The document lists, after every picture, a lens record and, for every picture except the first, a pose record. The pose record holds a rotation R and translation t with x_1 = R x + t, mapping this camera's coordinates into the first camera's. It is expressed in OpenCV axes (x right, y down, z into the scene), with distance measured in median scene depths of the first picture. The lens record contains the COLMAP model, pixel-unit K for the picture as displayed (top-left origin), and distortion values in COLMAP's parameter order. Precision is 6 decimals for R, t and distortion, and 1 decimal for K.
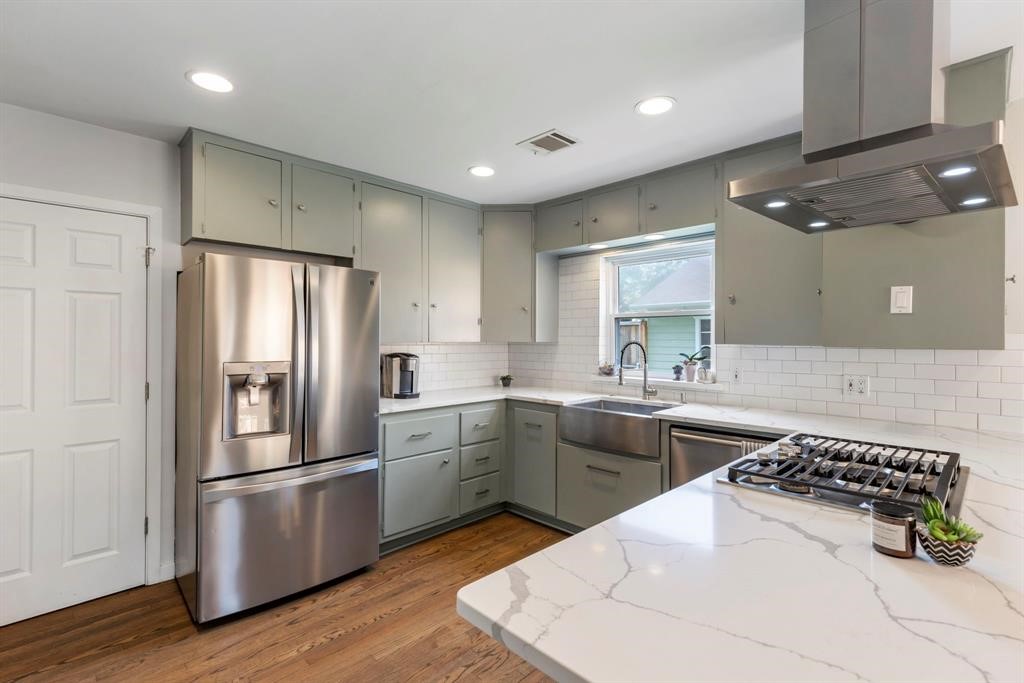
lens RADIAL K [[465.7, 0, 515.1], [0, 465.7, 341.8], [0, 0, 1]] dist [0.010562, -0.000040]
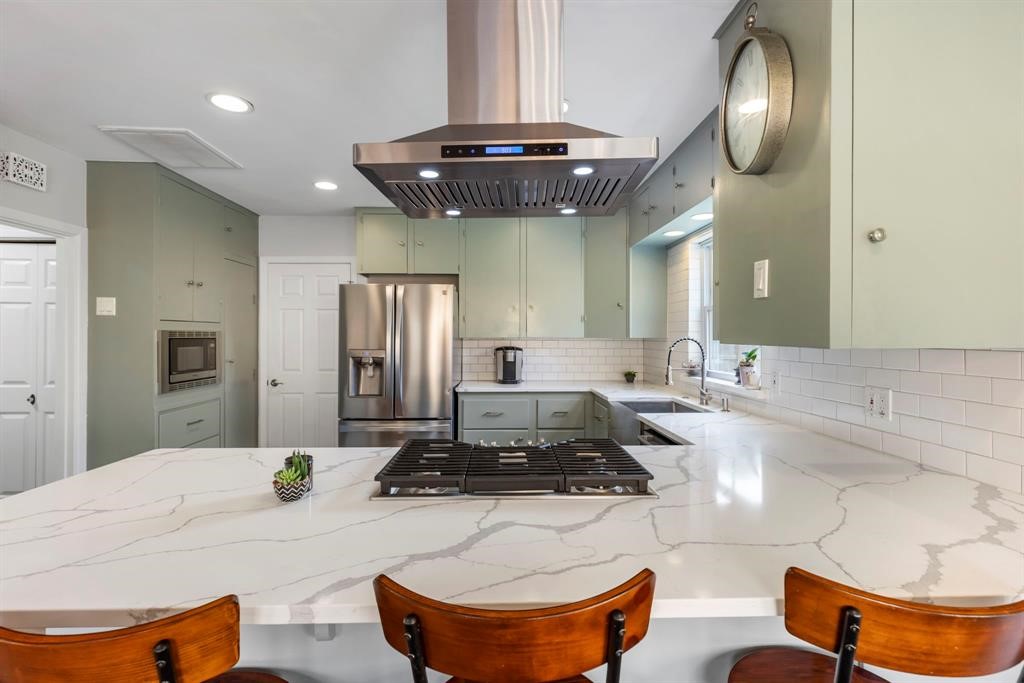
lens RADIAL K [[465.7, 0, 515.1], [0, 465.7, 341.8], [0, 0, 1]] dist [0.010562, -0.000040]
pose [[0.737333, 0.007540, -0.675488, 0.611794], [-0.002839, 0.999963, 0.008064, 0.001441], [0.675524, -0.004028, 0.737327, 0.120828]]
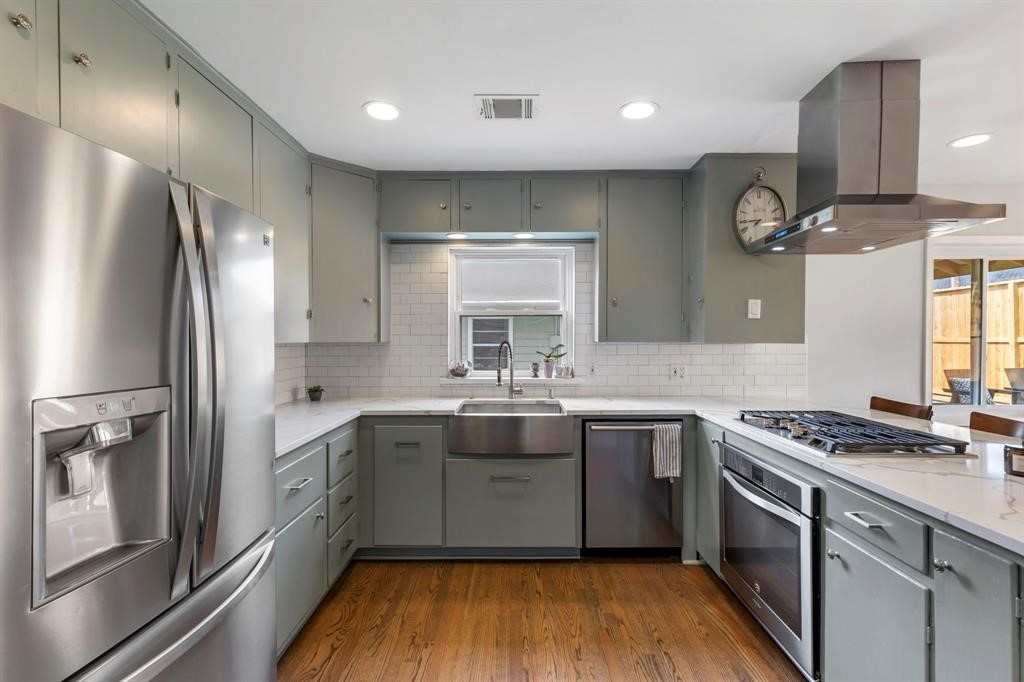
lens RADIAL K [[461.0, 0, 507.7], [0, 461.0, 344.8], [0, 0, 1]] dist [0.011306, -0.000203]
pose [[0.718358, -0.013188, 0.695549, -0.406960], [0.008397, 0.999912, 0.010288, -0.001056], [-0.695623, -0.001550, 0.718405, 0.303805]]
